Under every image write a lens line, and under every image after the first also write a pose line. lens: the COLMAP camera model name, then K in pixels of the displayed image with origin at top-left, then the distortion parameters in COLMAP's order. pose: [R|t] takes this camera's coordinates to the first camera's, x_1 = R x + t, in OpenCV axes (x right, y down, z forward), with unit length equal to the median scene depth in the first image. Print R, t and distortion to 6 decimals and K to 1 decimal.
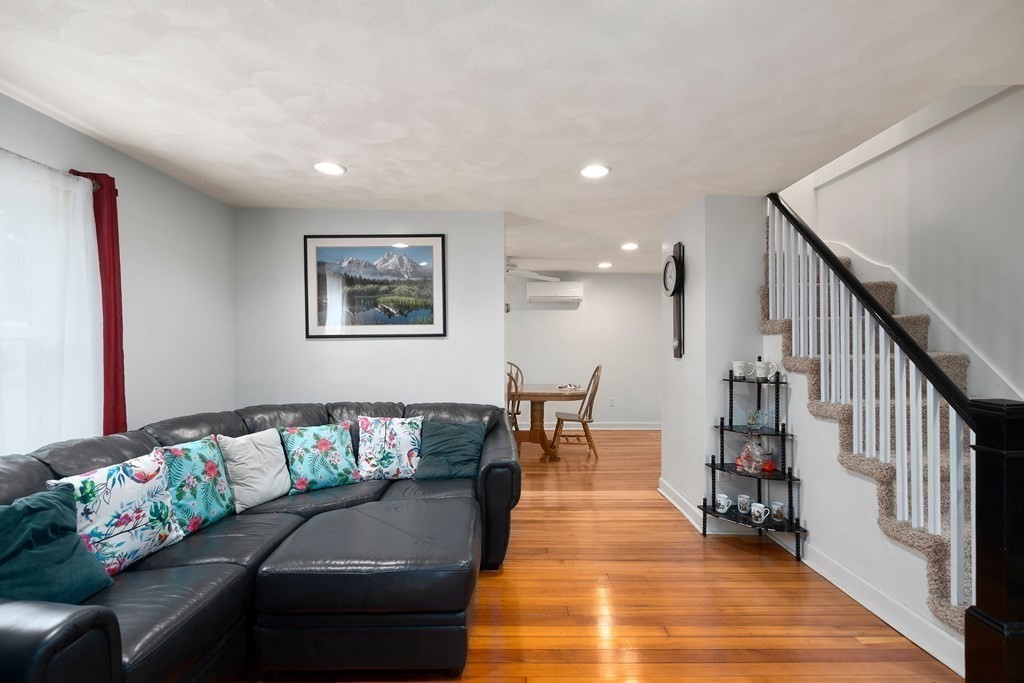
lens RADIAL K [[469.7, 0, 512.0], [0, 469.7, 341.5], [0, 0, 1]] dist [0.000036, 0.000001]
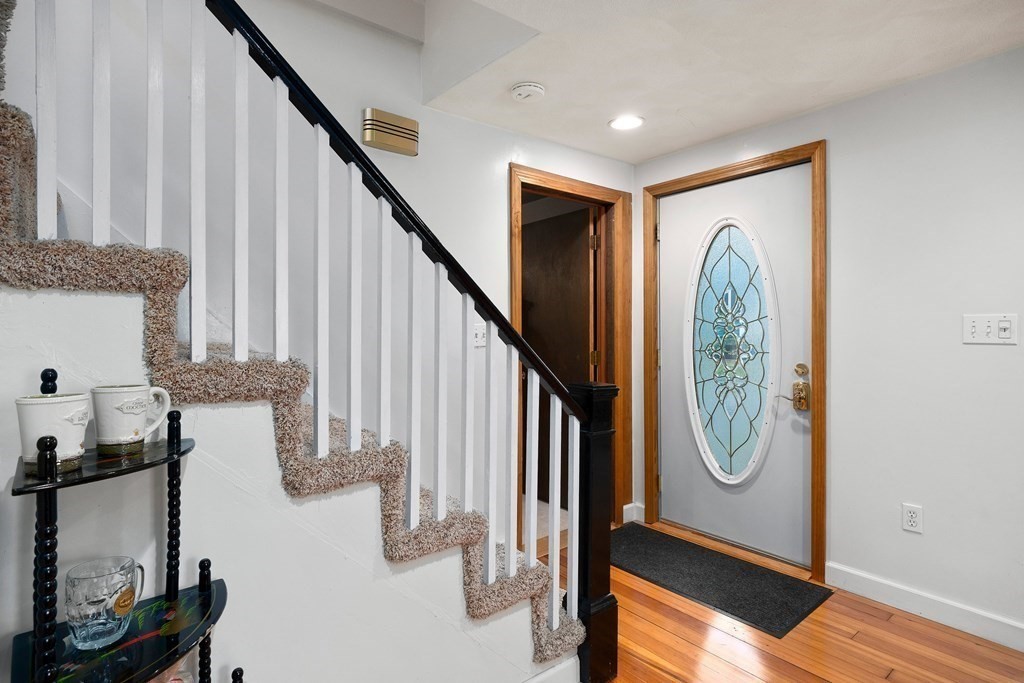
lens RADIAL K [[521.3, 0, 511.7], [0, 521.3, 328.7], [0, 0, 1]] dist [-0.000350, -0.000042]
pose [[-0.631524, 0.010994, 0.775279, 0.141344], [0.004416, 0.999934, -0.010583, 0.012803], [-0.775344, -0.003259, -0.631531, 1.043685]]
